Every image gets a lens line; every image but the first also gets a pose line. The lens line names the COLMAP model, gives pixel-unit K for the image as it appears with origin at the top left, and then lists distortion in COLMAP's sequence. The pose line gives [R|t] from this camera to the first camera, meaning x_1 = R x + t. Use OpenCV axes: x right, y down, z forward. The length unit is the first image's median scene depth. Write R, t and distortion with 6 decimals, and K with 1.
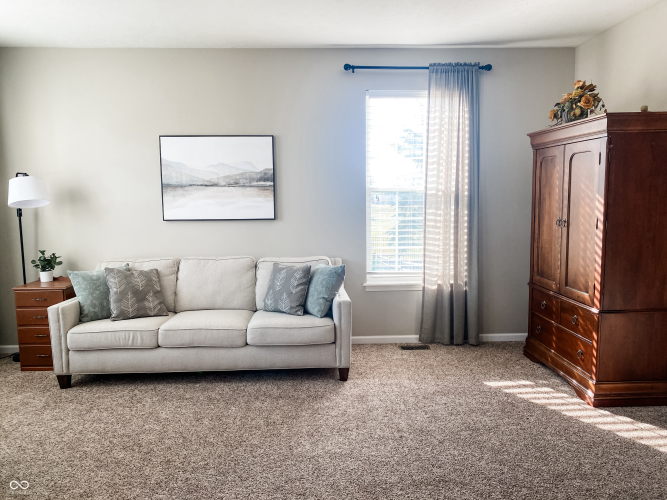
lens RADIAL K [[508.7, 0, 333.8], [0, 508.7, 249.9], [0, 0, 1]] dist [0.035764, -0.012873]
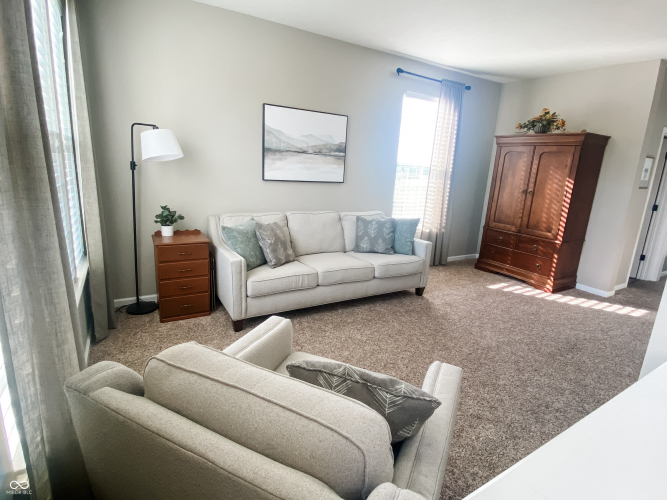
lens RADIAL K [[349.3, 0, 333.7], [0, 349.3, 246.7], [0, 0, 1]] dist [0.032257, -0.000275]
pose [[0.876564, -0.049684, 0.478714, -0.611863], [-0.015794, 0.991152, 0.131787, -0.015268], [-0.481026, -0.123081, 0.868023, 0.219789]]
